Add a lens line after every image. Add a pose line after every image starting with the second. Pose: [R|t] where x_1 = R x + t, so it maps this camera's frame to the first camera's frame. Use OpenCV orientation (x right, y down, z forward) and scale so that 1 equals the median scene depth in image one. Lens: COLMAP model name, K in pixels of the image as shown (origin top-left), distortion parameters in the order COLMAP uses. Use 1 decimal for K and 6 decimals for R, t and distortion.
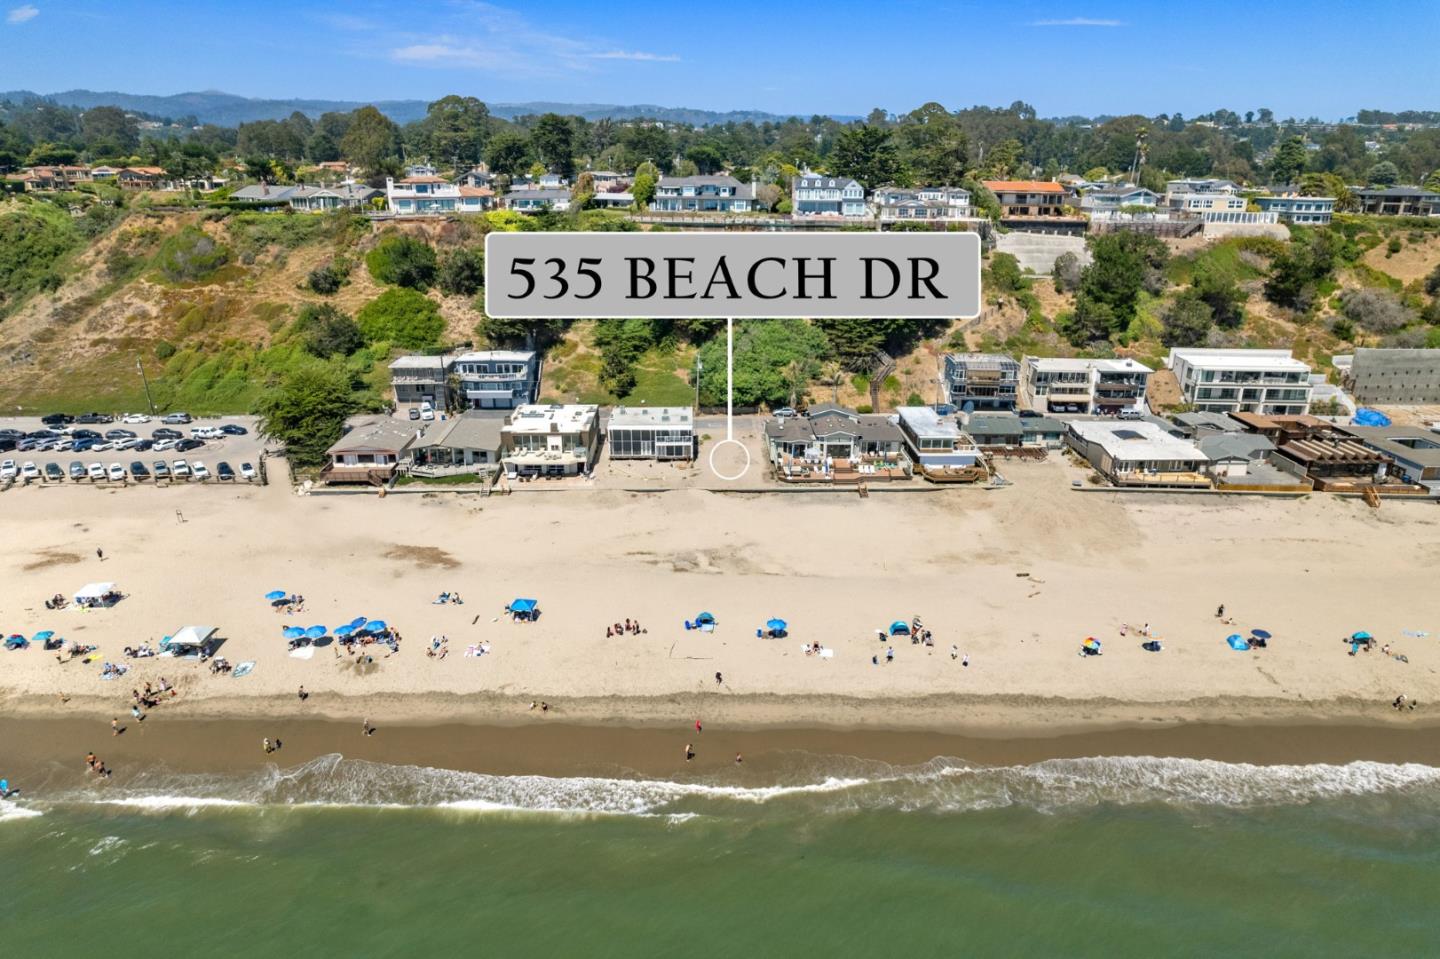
lens RADIAL K [[927.9, 0, 720.0], [0, 927.9, 479.5], [0, 0, 1]] dist [-0.065989, 0.067945]
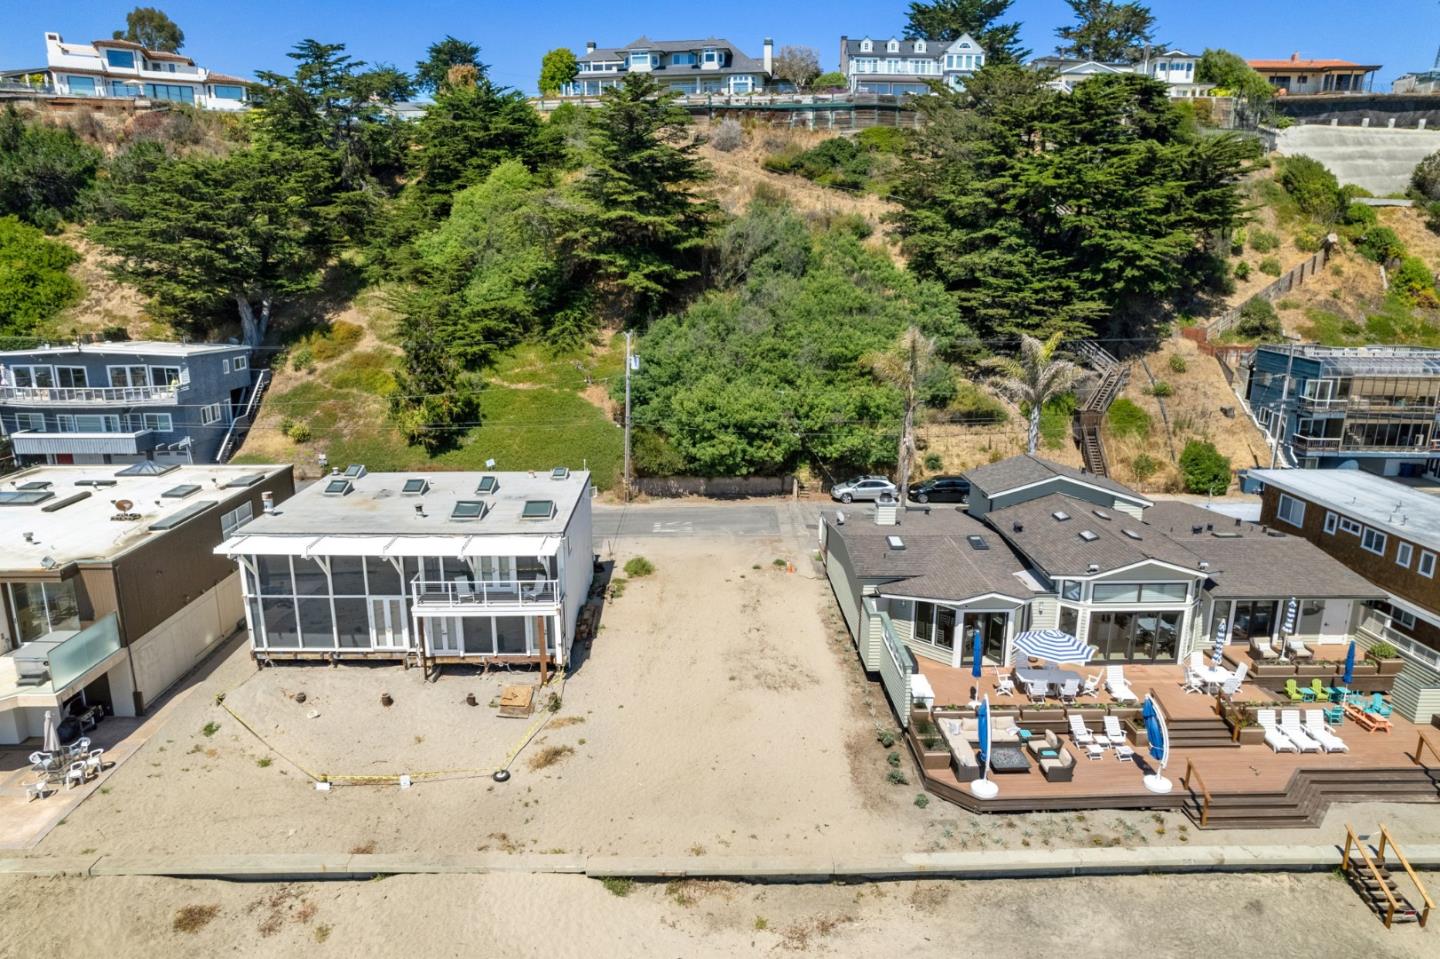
lens RADIAL K [[927.9, 0, 720.0], [0, 927.9, 479.5], [0, 0, 1]] dist [-0.065989, 0.067945]
pose [[0.999997, -0.000718, 0.002148, 0.011012], [0.000915, 0.995670, -0.092957, -0.042188], [-0.002071, 0.092959, 0.995668, 0.623452]]
